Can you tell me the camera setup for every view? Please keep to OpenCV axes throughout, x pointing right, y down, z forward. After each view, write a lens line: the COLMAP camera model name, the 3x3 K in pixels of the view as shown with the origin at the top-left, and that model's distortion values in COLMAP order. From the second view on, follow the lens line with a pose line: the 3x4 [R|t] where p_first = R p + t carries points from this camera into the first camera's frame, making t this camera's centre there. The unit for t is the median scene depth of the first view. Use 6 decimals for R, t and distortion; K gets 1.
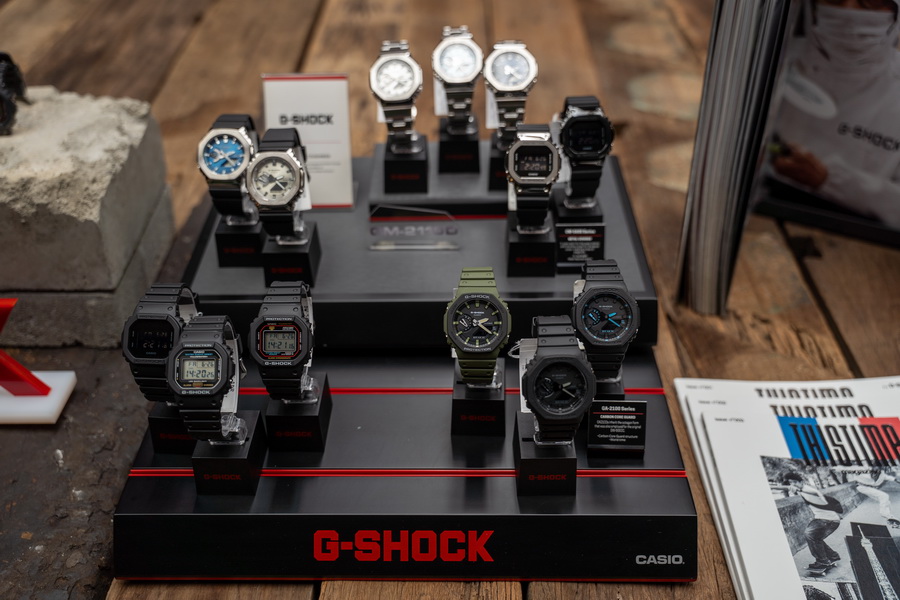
lens RADIAL K [[931.1, 0, 450.0], [0, 931.1, 299.1], [0, 0, 1]] dist [0.009814, 0.000000]
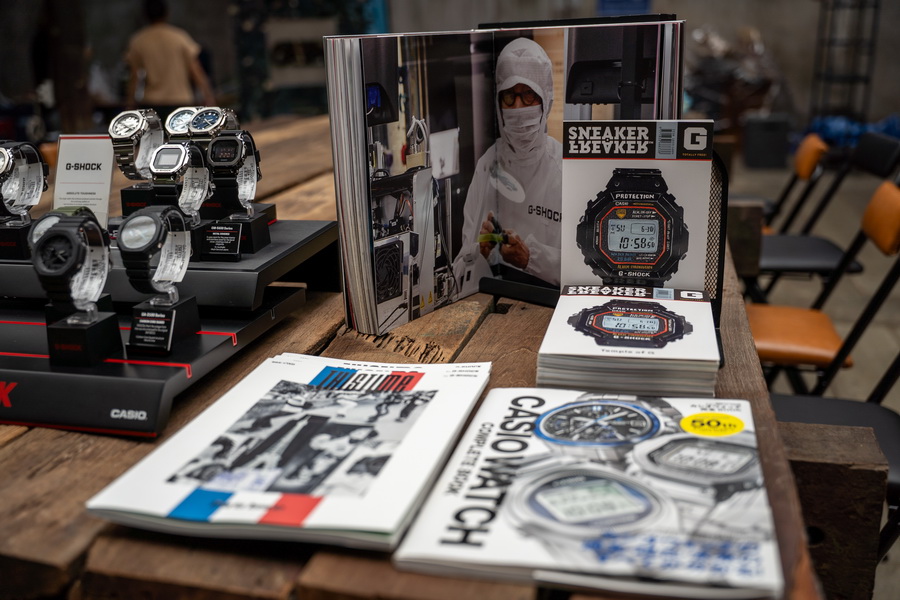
lens RADIAL K [[931.1, 0, 449.6], [0, 931.1, 303.6], [0, 0, 1]] dist [0.009814, 0.000000]
pose [[0.972628, 0.048320, -0.227286, 0.835692], [-0.122593, 0.937639, -0.325276, 0.452814], [0.197395, 0.344237, 0.917898, -0.076230]]
